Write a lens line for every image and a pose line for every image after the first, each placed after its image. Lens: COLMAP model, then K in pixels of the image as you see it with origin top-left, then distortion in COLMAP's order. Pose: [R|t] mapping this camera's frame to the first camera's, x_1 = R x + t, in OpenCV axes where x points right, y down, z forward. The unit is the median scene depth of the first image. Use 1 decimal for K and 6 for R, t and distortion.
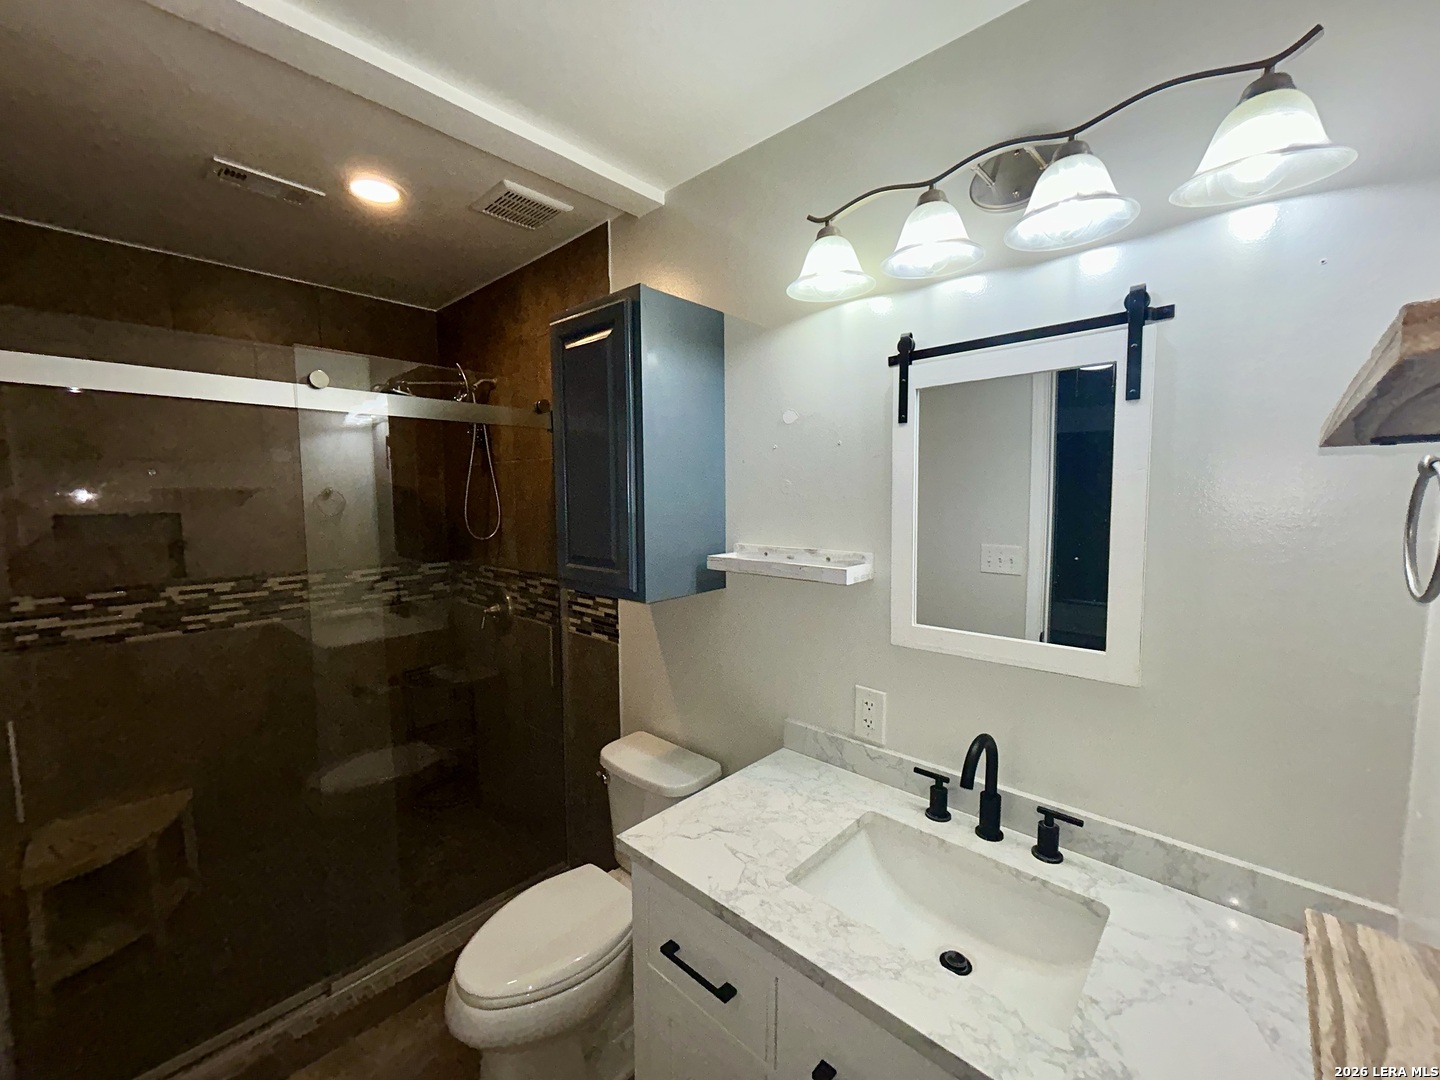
lens RADIAL K [[582.3, 0, 722.3], [0, 582.3, 542.4], [0, 0, 1]] dist [-0.000878, 0.000878]
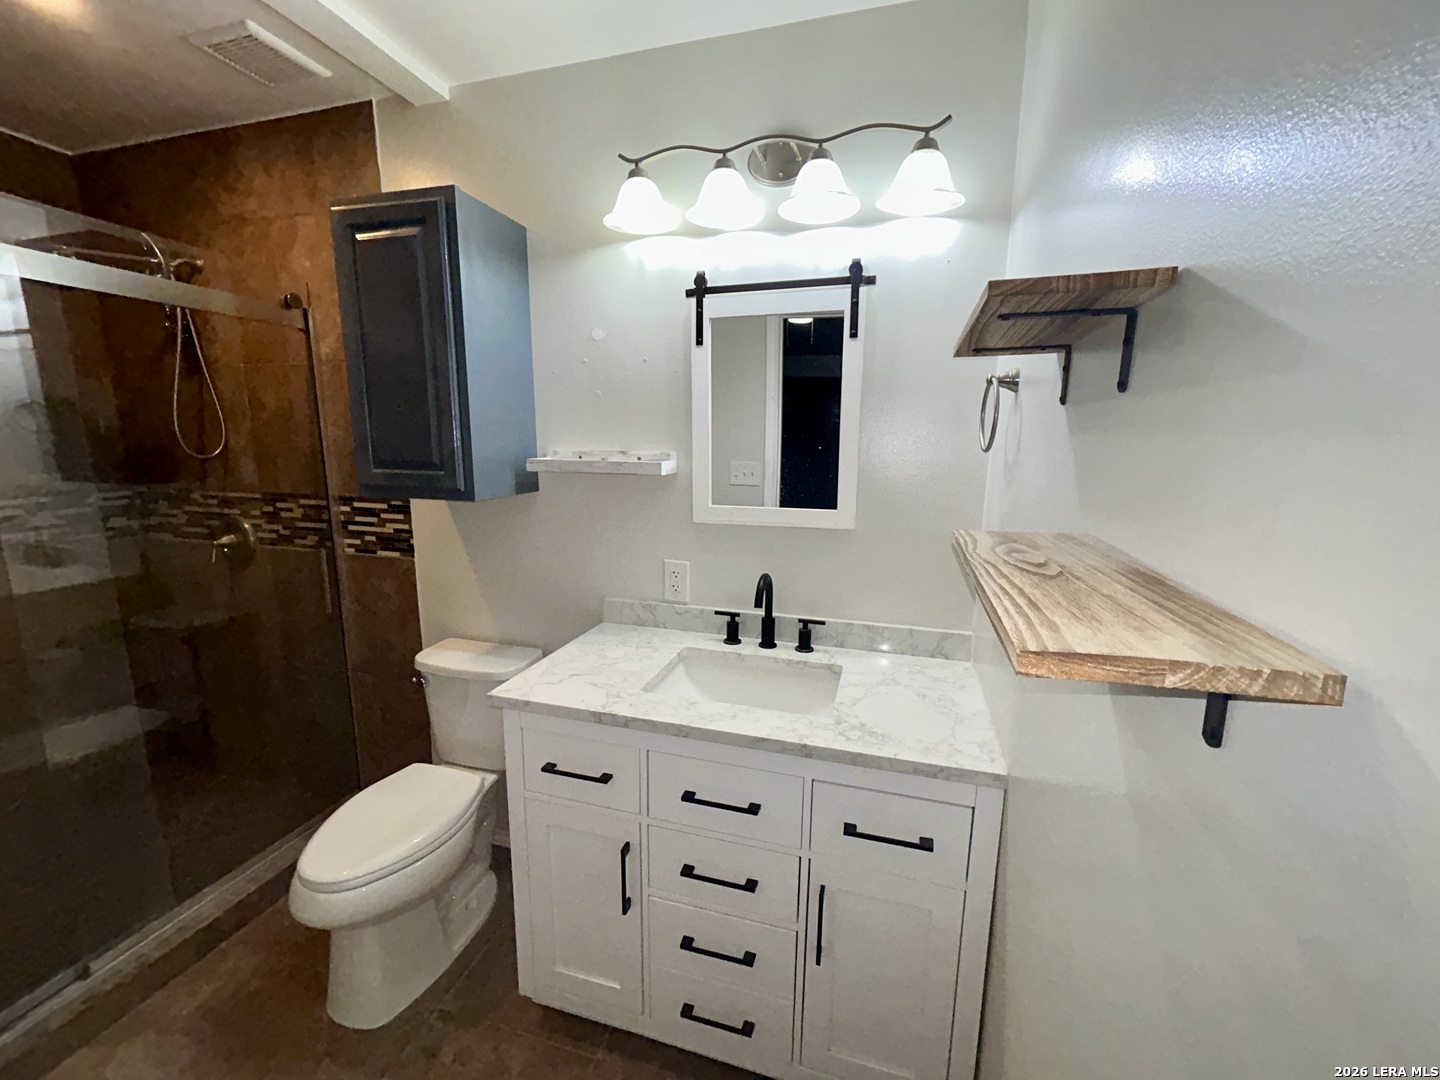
lens RADIAL K [[582.3, 0, 722.3], [0, 582.3, 542.4], [0, 0, 1]] dist [-0.000878, 0.000878]
pose [[0.895553, -0.065609, 0.440091, -0.193049], [0.022765, 0.994530, 0.101939, 0.078318], [-0.444372, -0.081273, 0.892148, -0.154398]]
